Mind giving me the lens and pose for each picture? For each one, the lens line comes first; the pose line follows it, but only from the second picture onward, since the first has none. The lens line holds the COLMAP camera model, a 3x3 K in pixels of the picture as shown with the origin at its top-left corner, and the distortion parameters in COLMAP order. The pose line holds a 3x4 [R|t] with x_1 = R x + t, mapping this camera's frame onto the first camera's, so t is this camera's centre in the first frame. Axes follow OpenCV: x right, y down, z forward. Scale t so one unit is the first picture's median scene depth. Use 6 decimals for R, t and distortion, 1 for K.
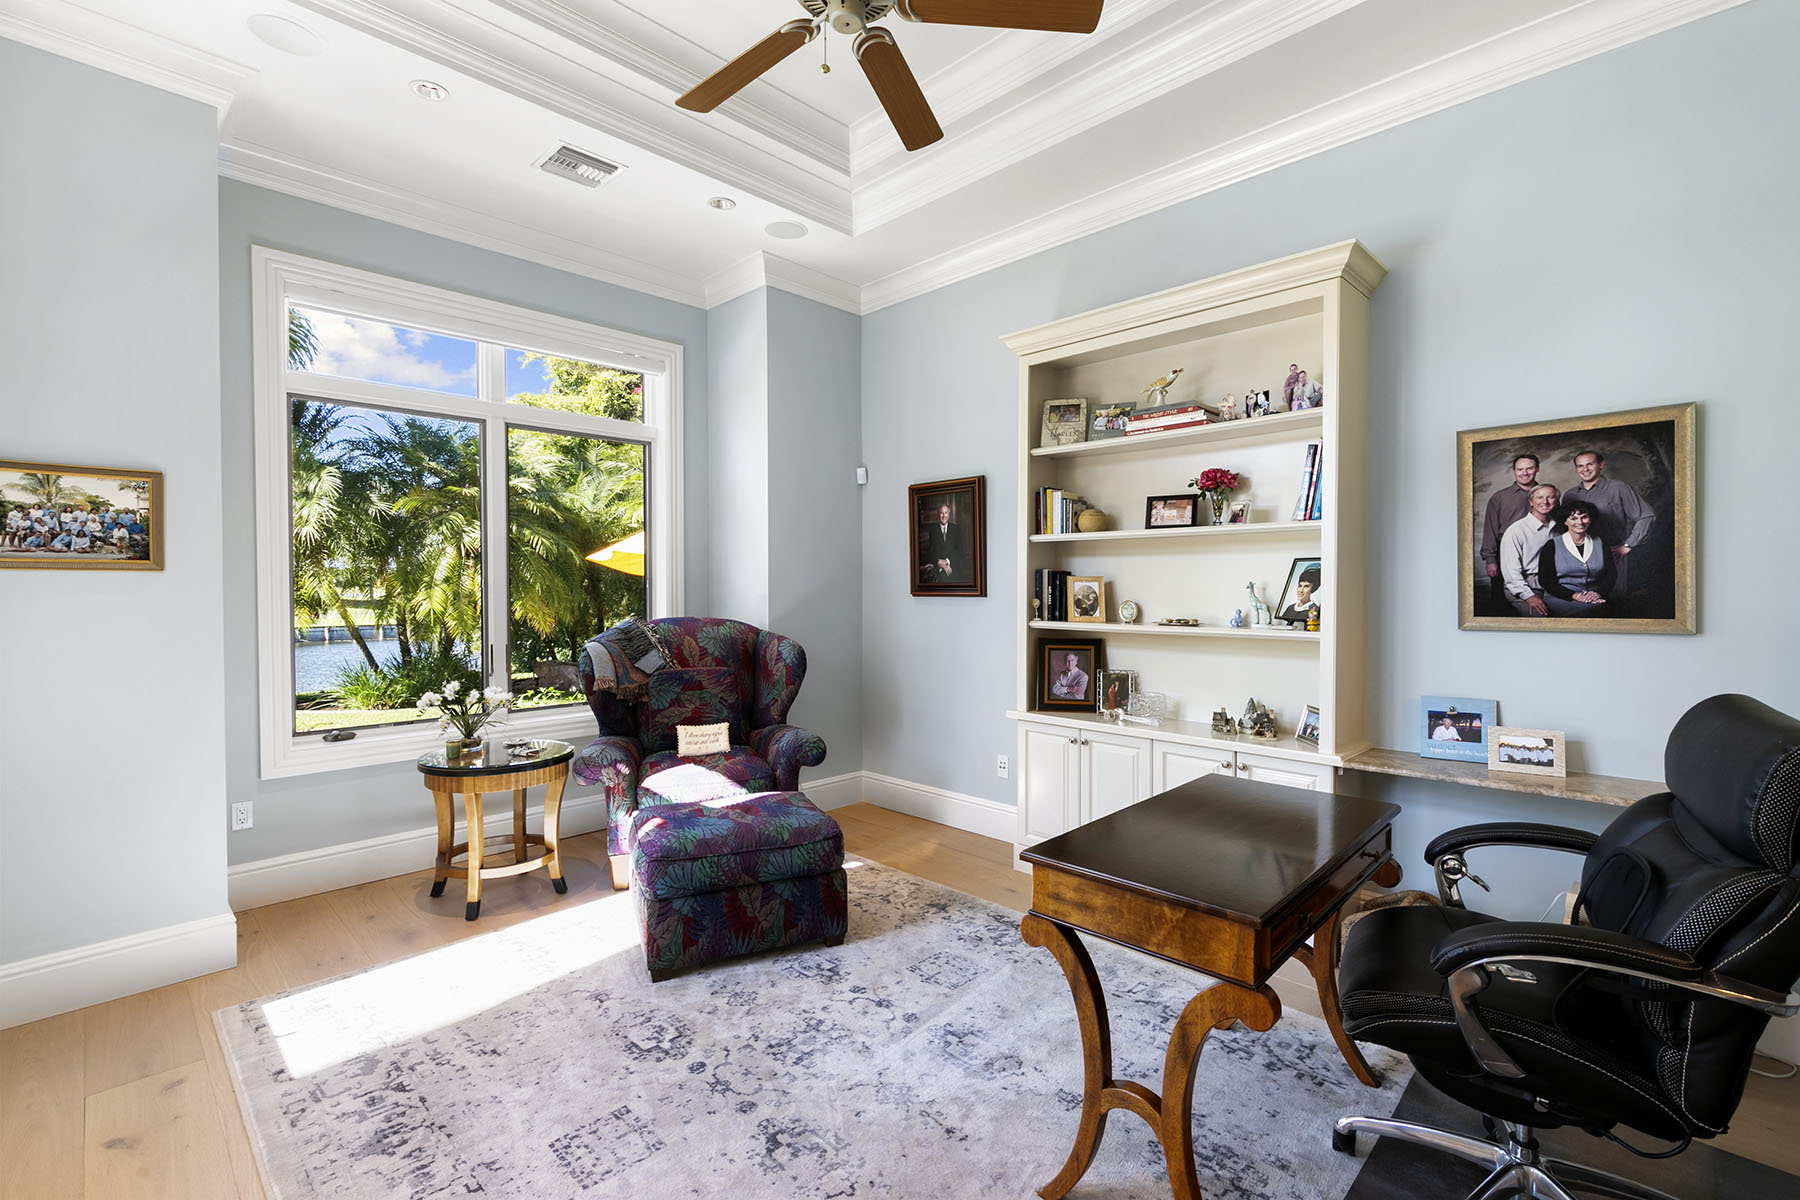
lens RADIAL K [[805.4, 0, 900.5], [0, 805.4, 595.6], [0, 0, 1]] dist [0.005772, 0.000324]
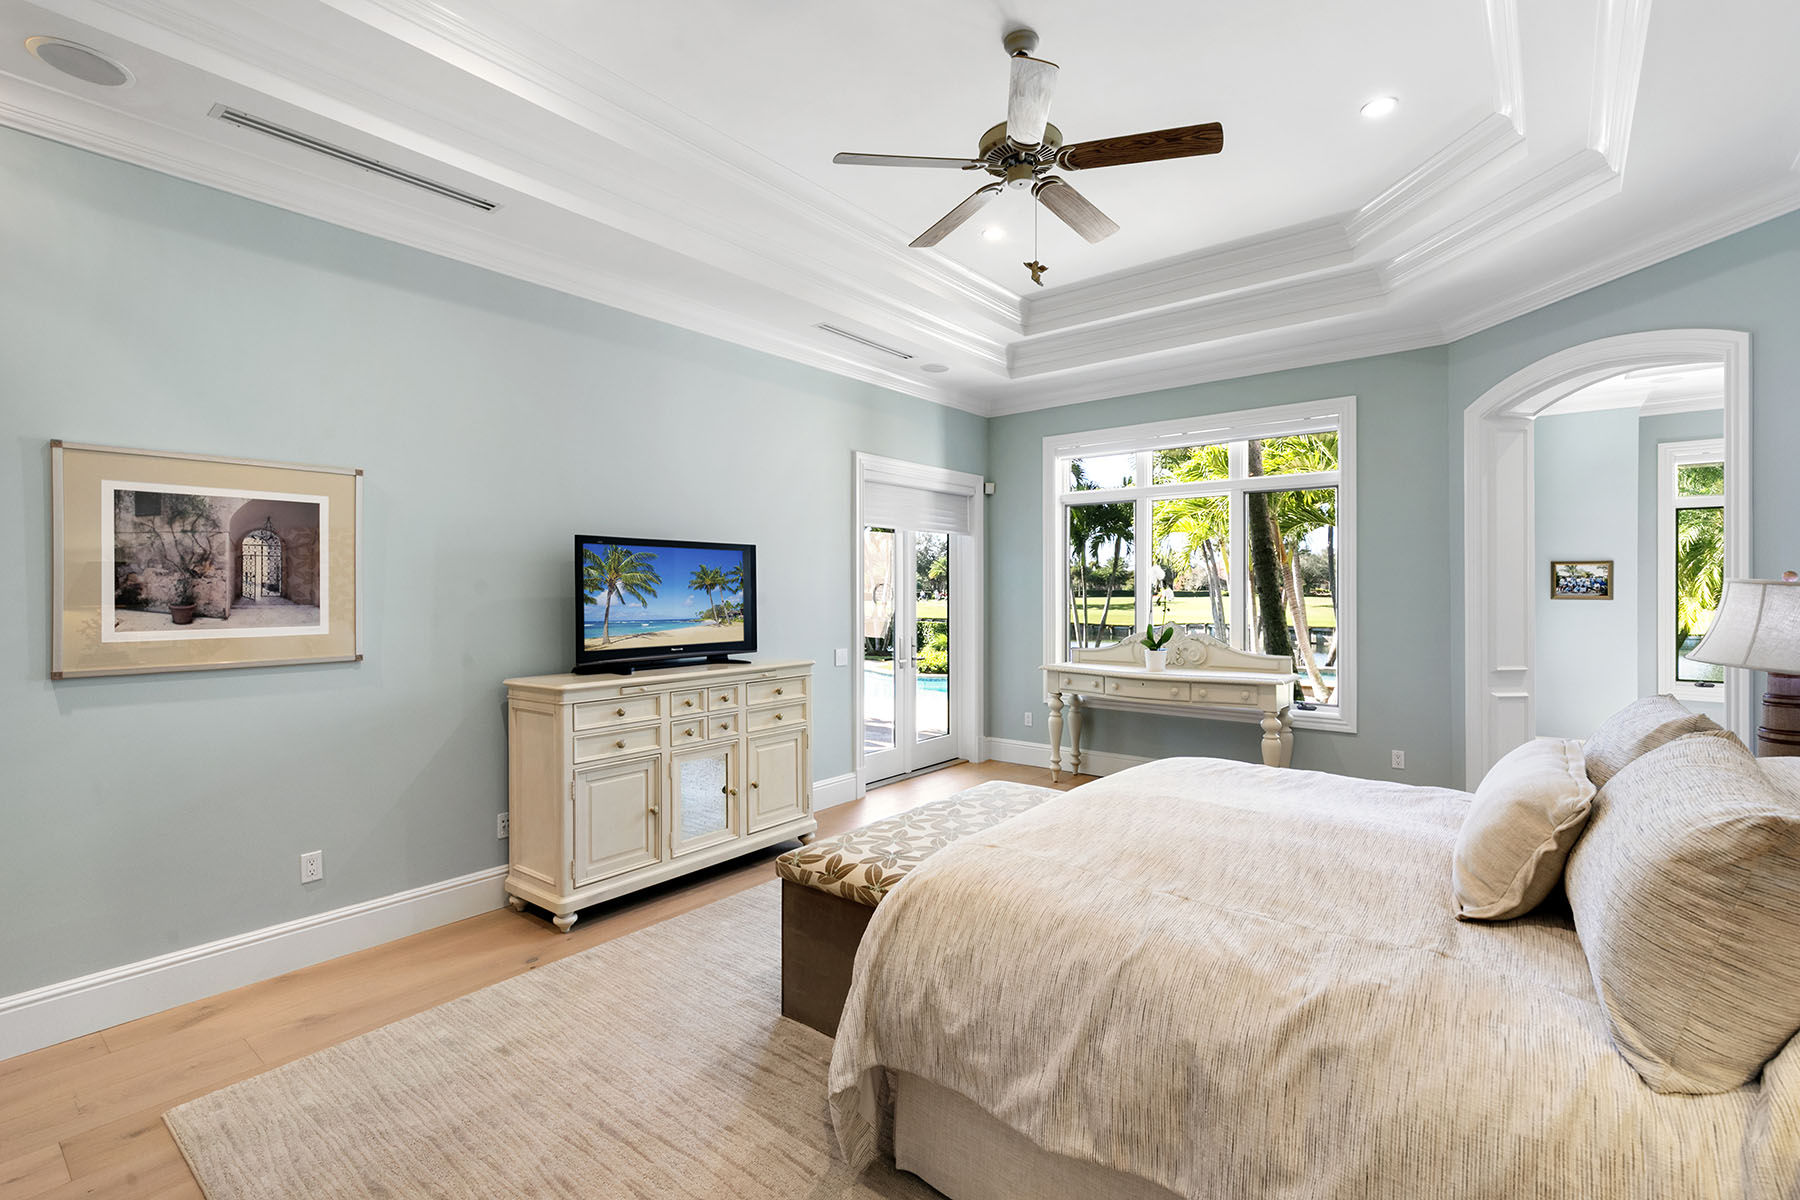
lens RADIAL K [[805.4, 0, 901.9], [0, 805.4, 599.7], [0, 0, 1]] dist [0.005772, 0.000324]
pose [[0.090943, 0.008930, -0.995816, 1.428989], [-0.015310, 0.999854, 0.007568, -0.016923], [0.995738, 0.014558, 0.091066, -1.466740]]
